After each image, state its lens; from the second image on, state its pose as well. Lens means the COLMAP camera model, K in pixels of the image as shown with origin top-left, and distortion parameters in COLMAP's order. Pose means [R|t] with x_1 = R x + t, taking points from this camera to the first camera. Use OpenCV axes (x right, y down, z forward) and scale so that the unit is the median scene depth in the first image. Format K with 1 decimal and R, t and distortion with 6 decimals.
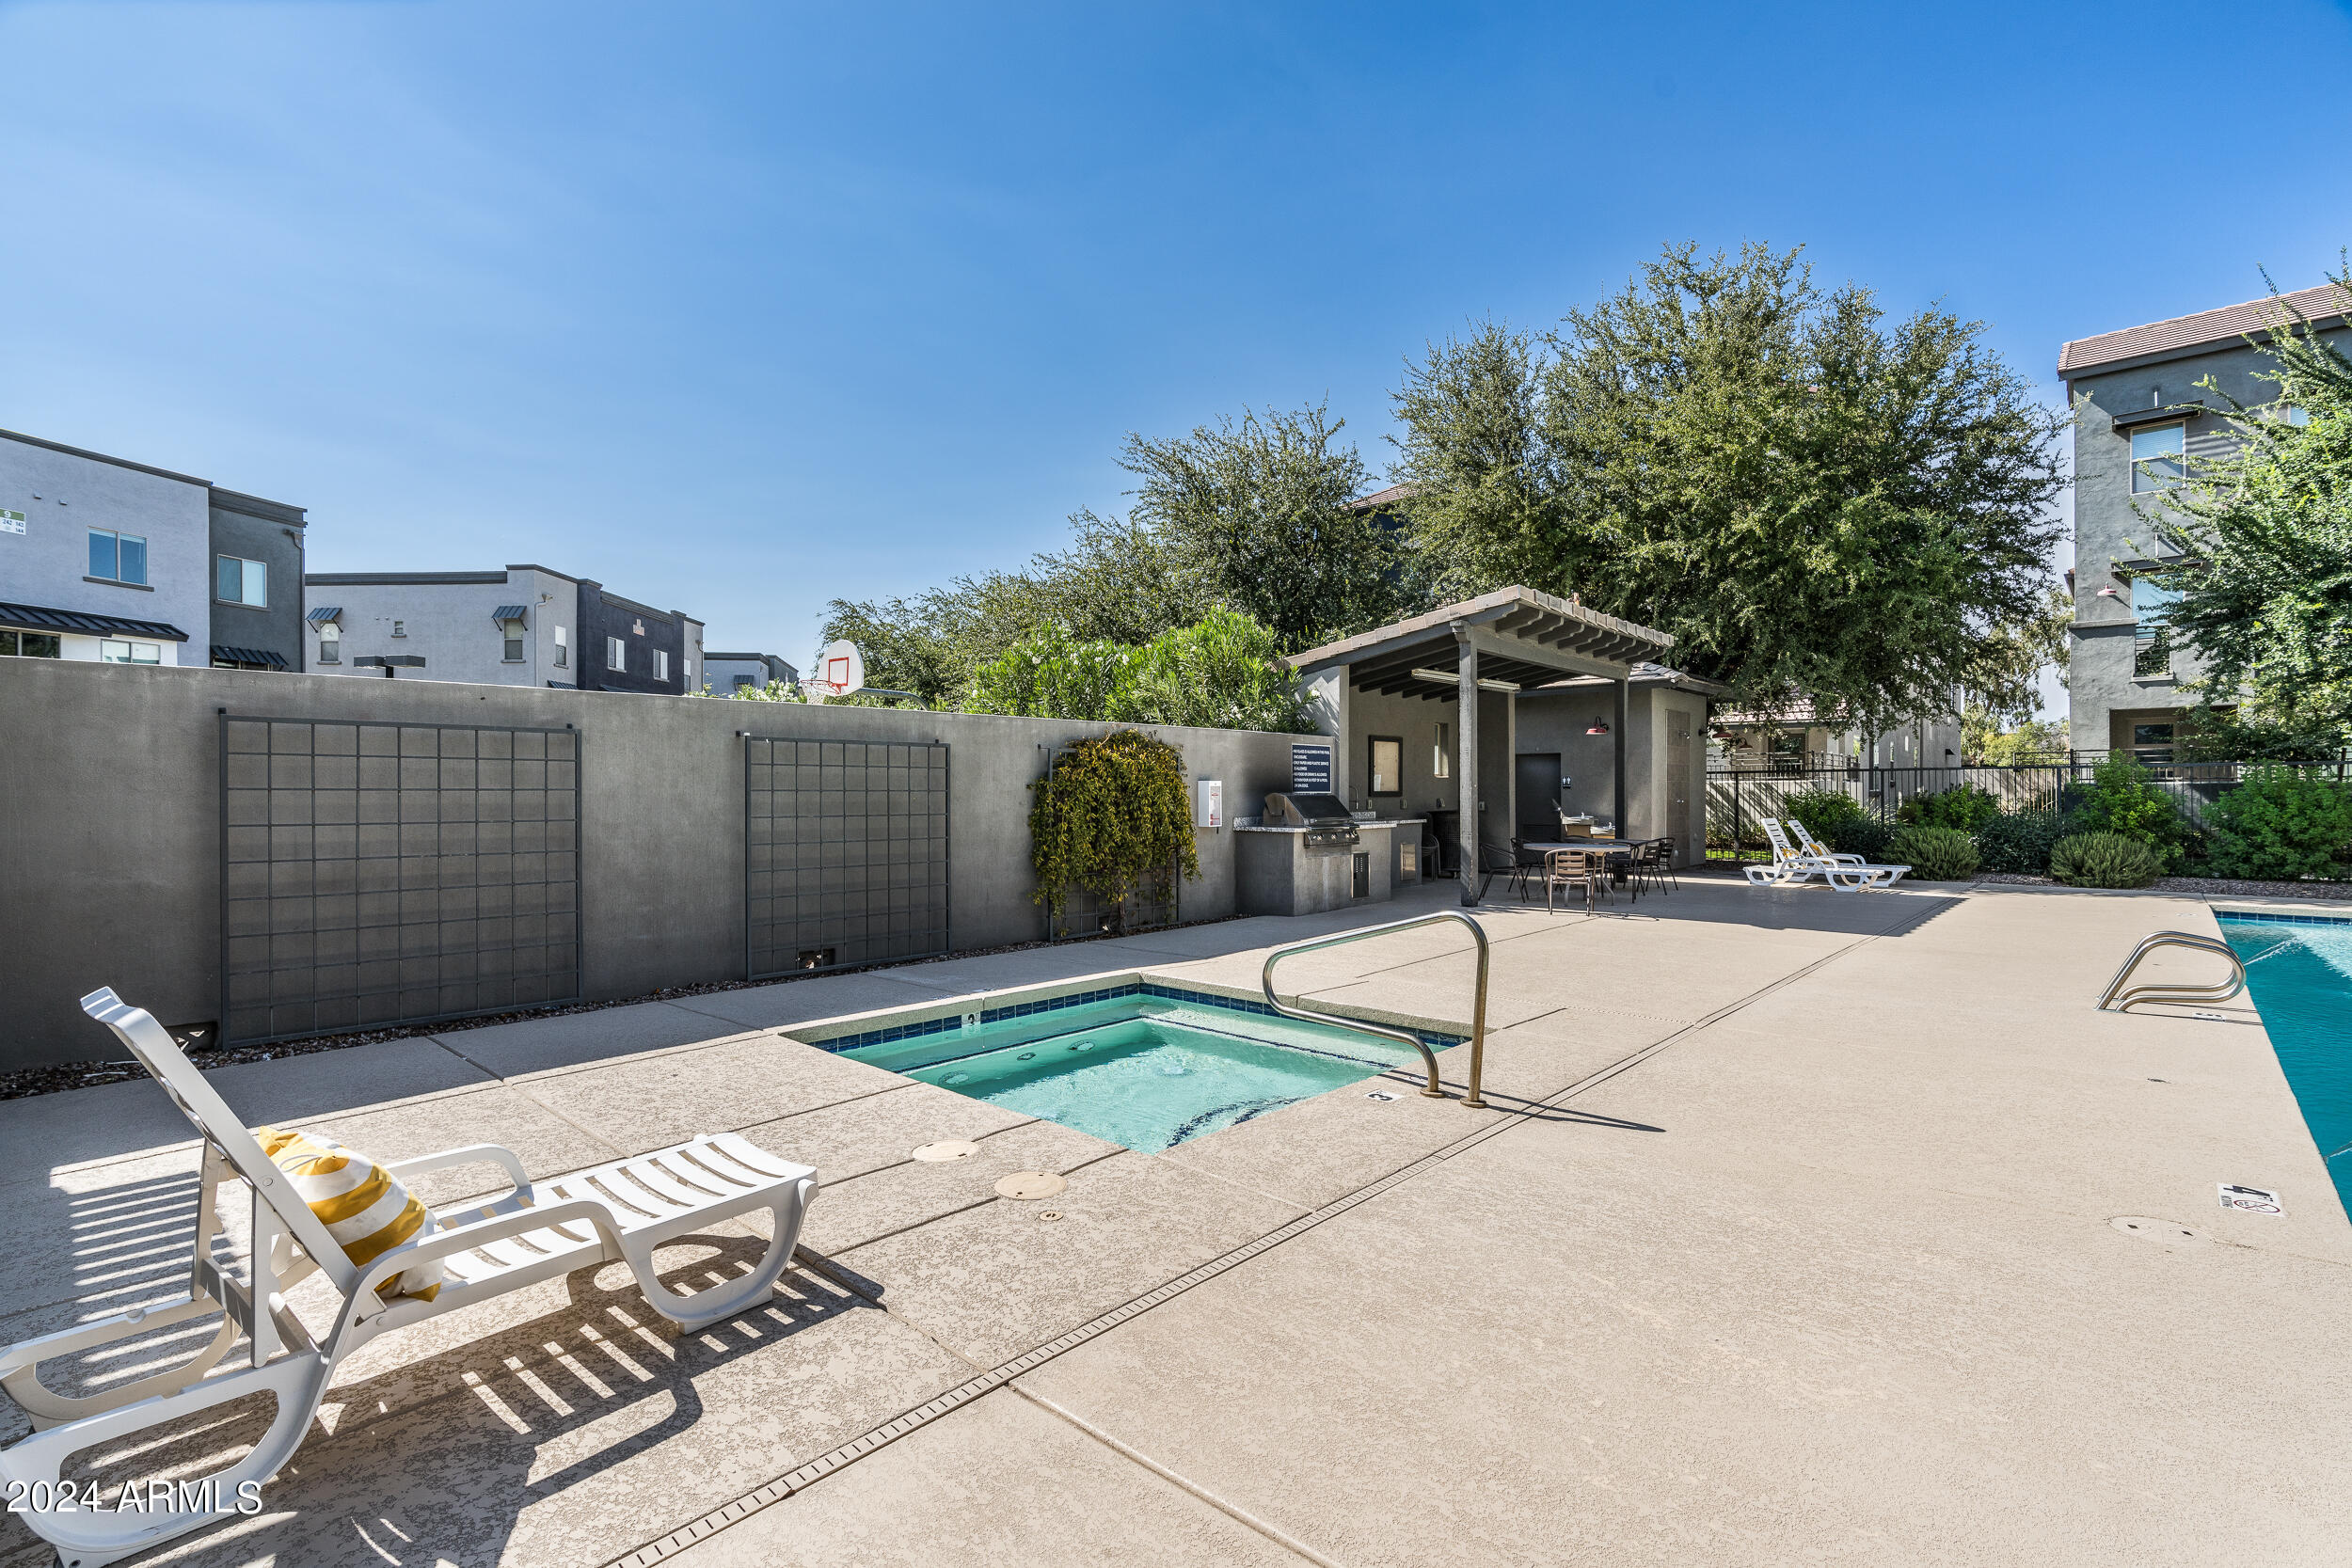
lens RADIAL K [[1063.1, 0, 1160.8], [0, 1063.1, 795.5], [0, 0, 1]] dist [-0.010462, 0.005825]
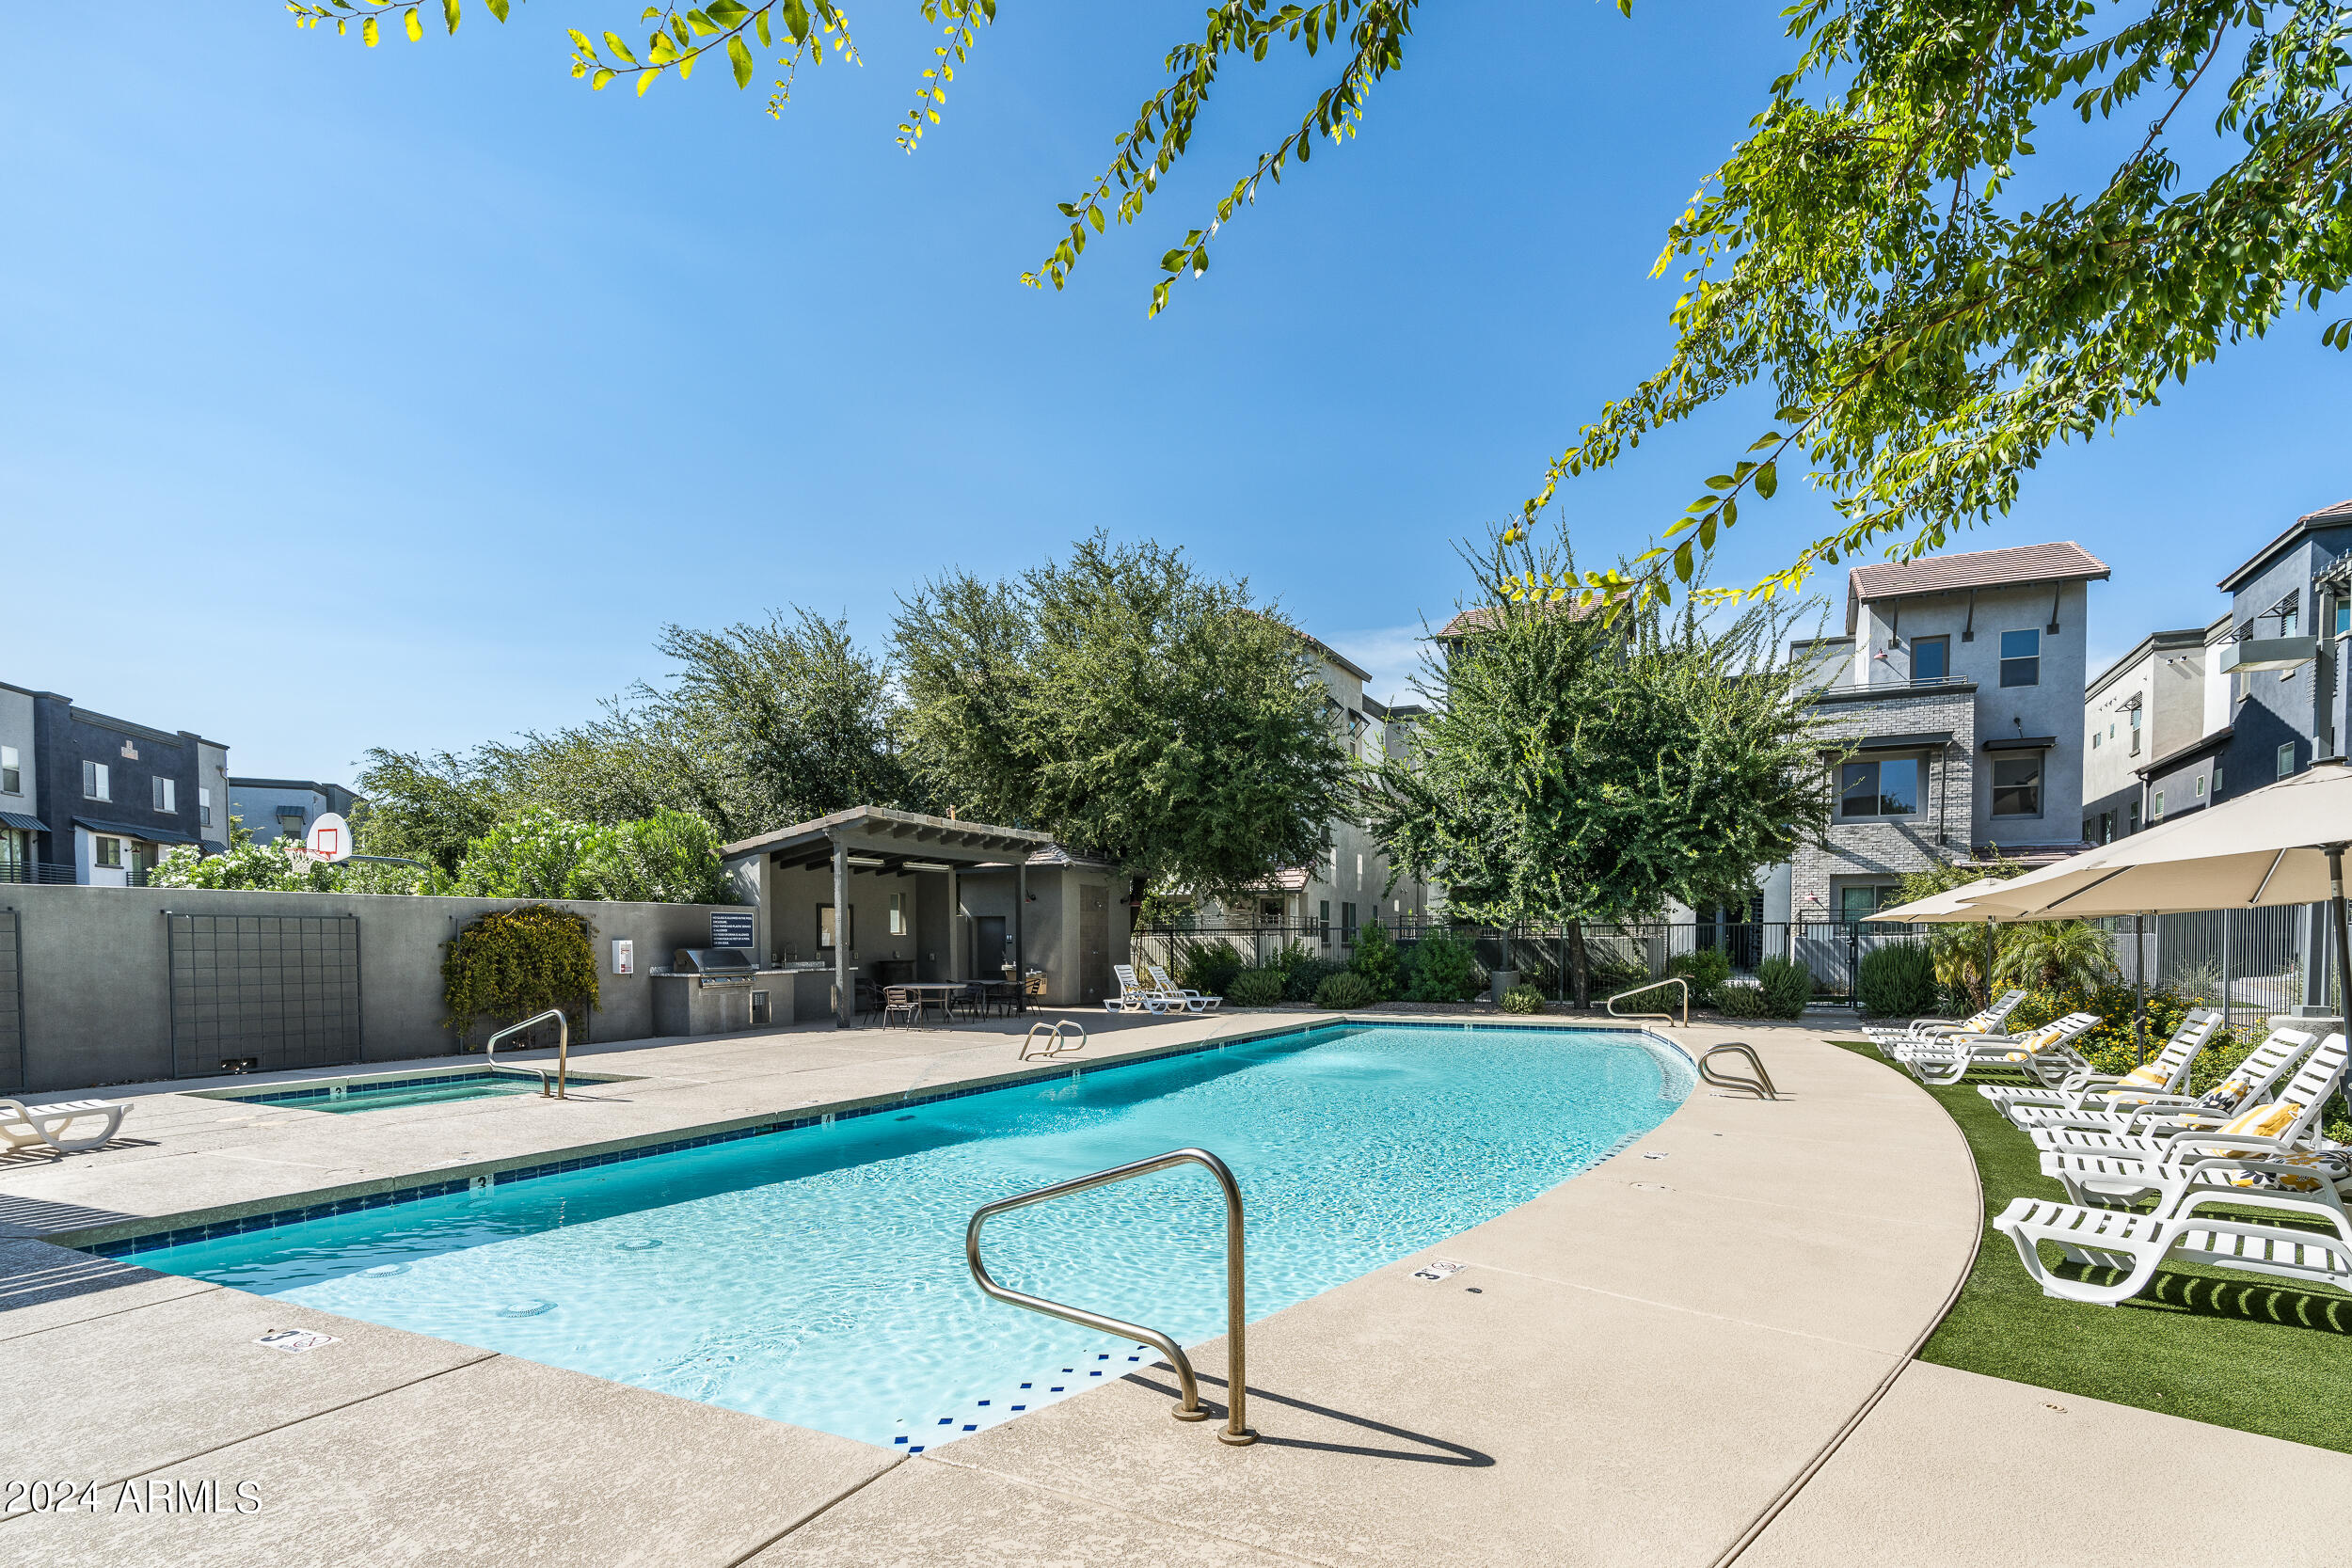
lens RADIAL K [[1105.3, 0, 1268.3], [0, 1105.3, 981.8], [0, 0, 1]] dist [-0.003336, 0.000052]
pose [[0.945604, -0.010665, 0.325146, 0.279763], [-0.000728, 0.999391, 0.034898, -0.007835], [-0.325320, -0.033236, 0.945020, -0.476760]]
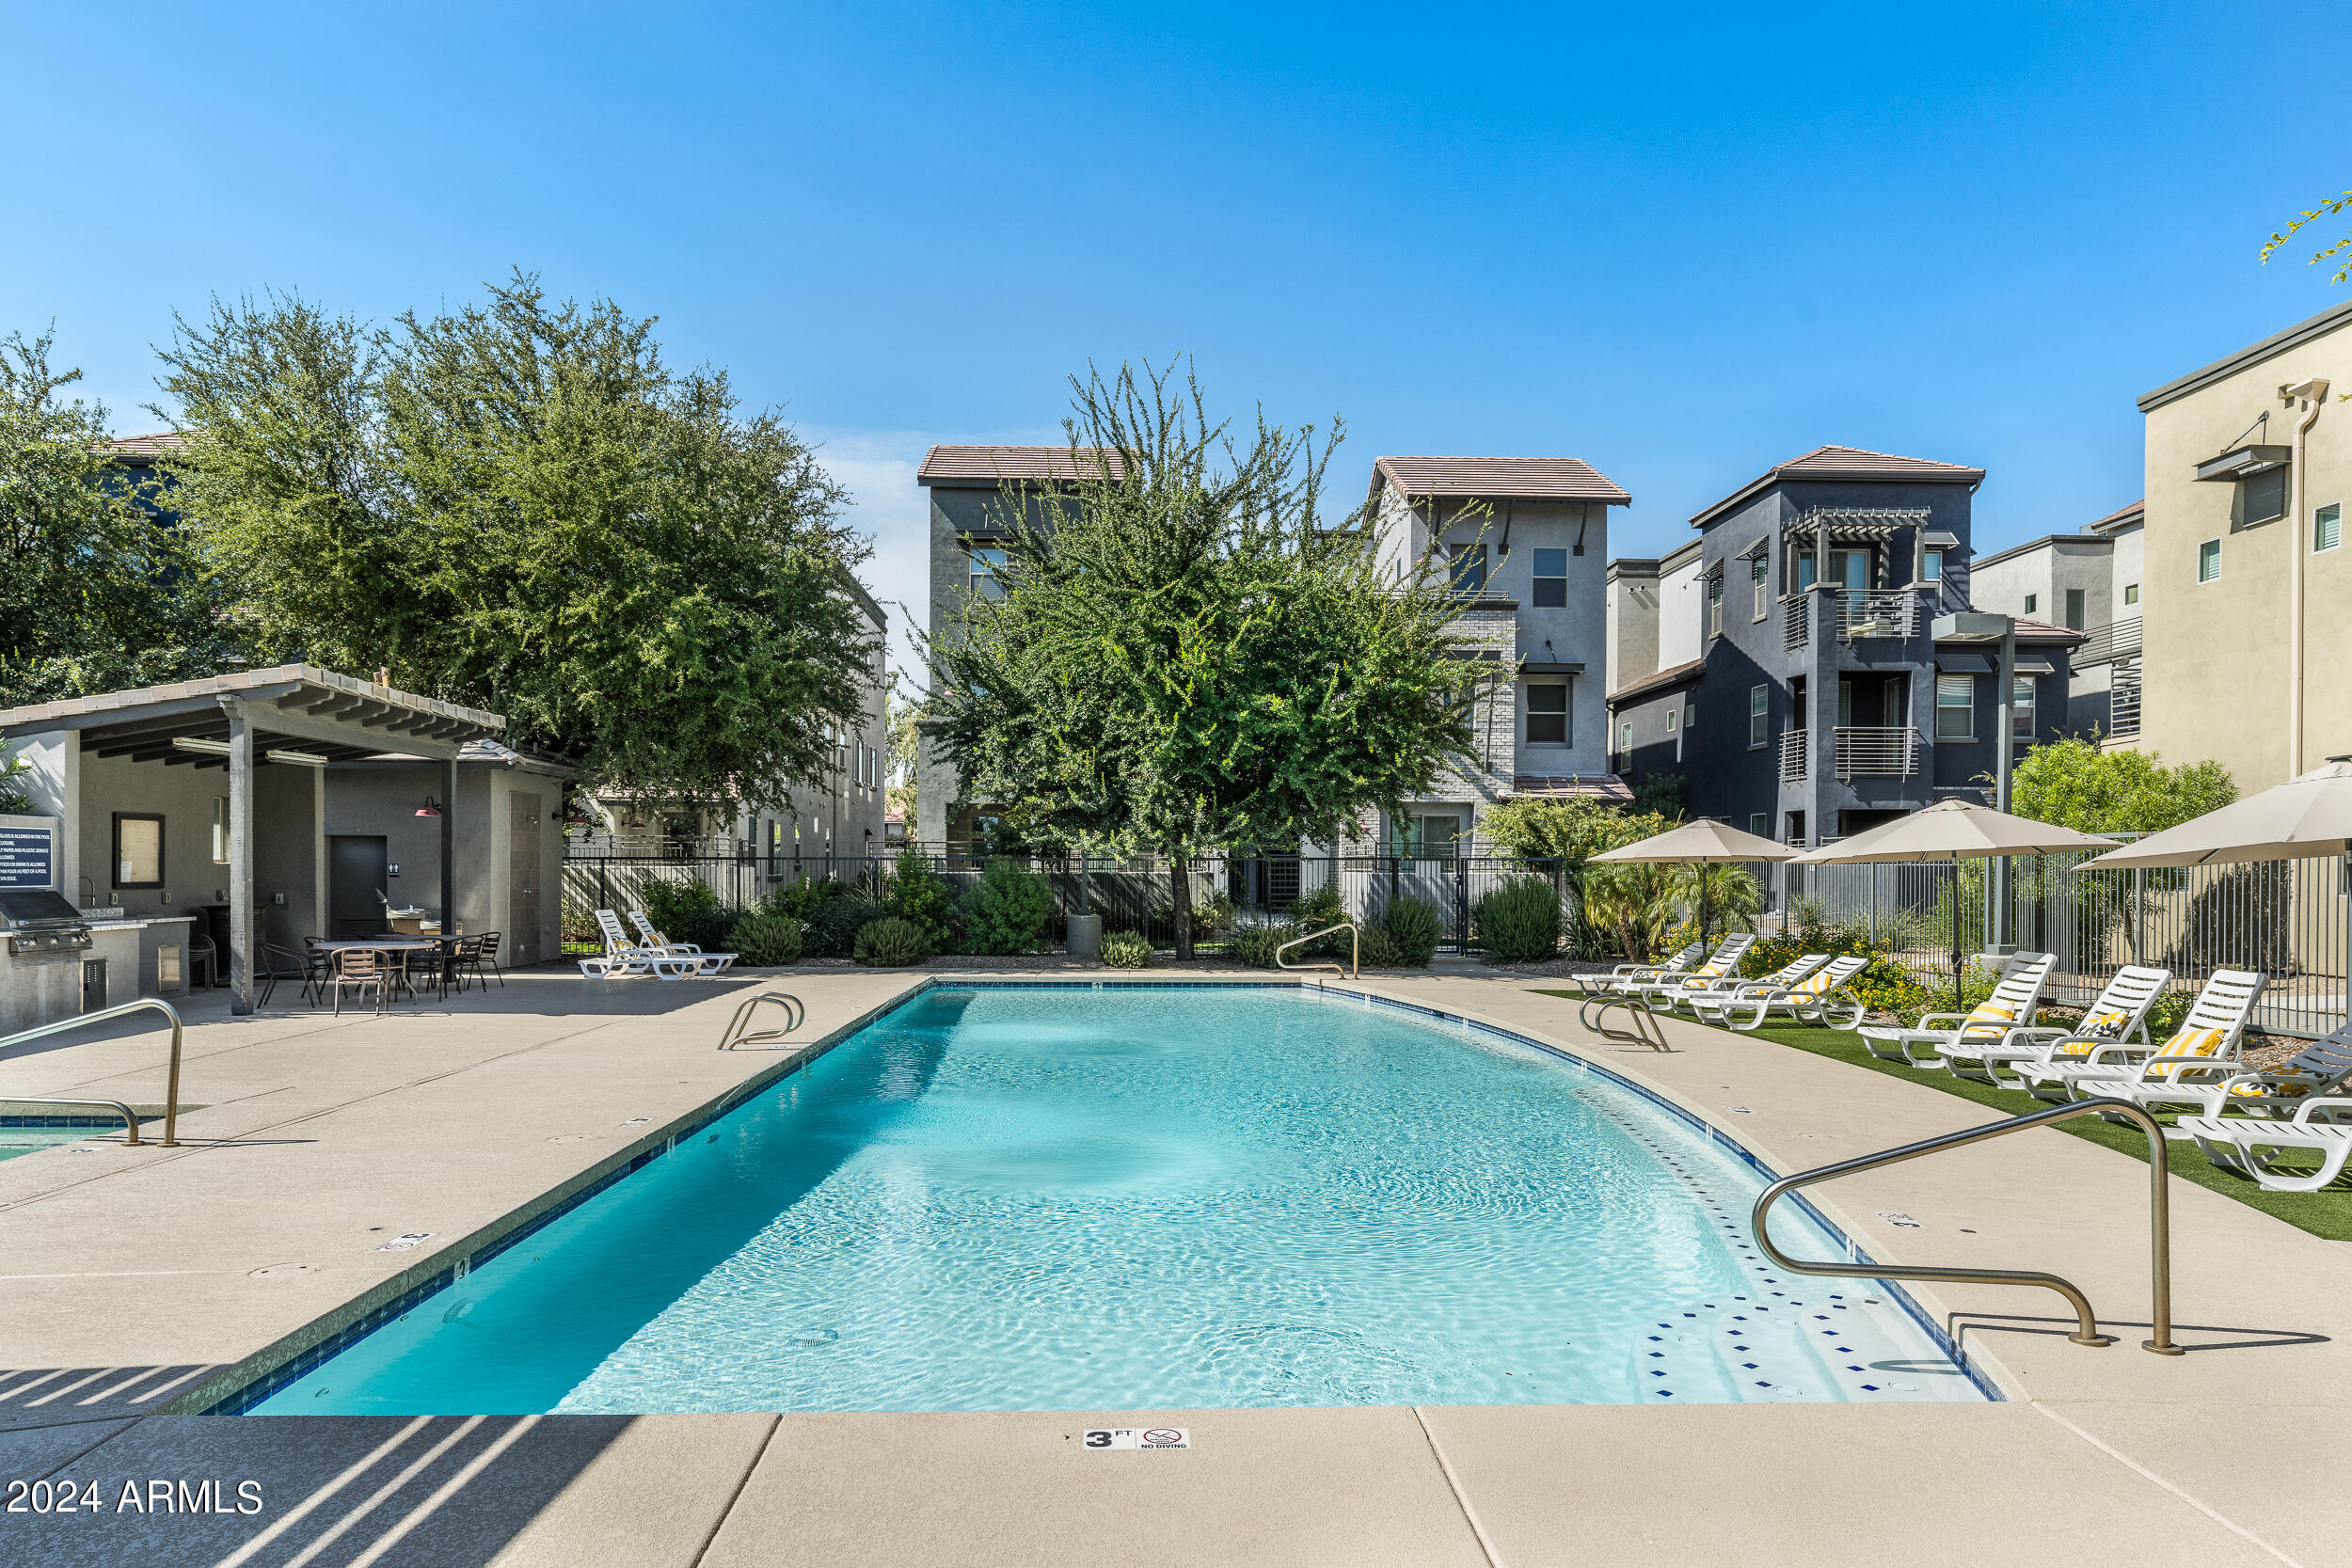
lens RADIAL K [[1494.1, 0, 1164.7], [0, 1494.1, 887.0], [0, 0, 1]] dist [0.001097, 0.003524]
pose [[0.705360, -0.001696, 0.708847, -0.043577], [-0.006746, 0.999936, 0.009105, -0.015975], [-0.708817, -0.011205, 0.705303, -0.351847]]
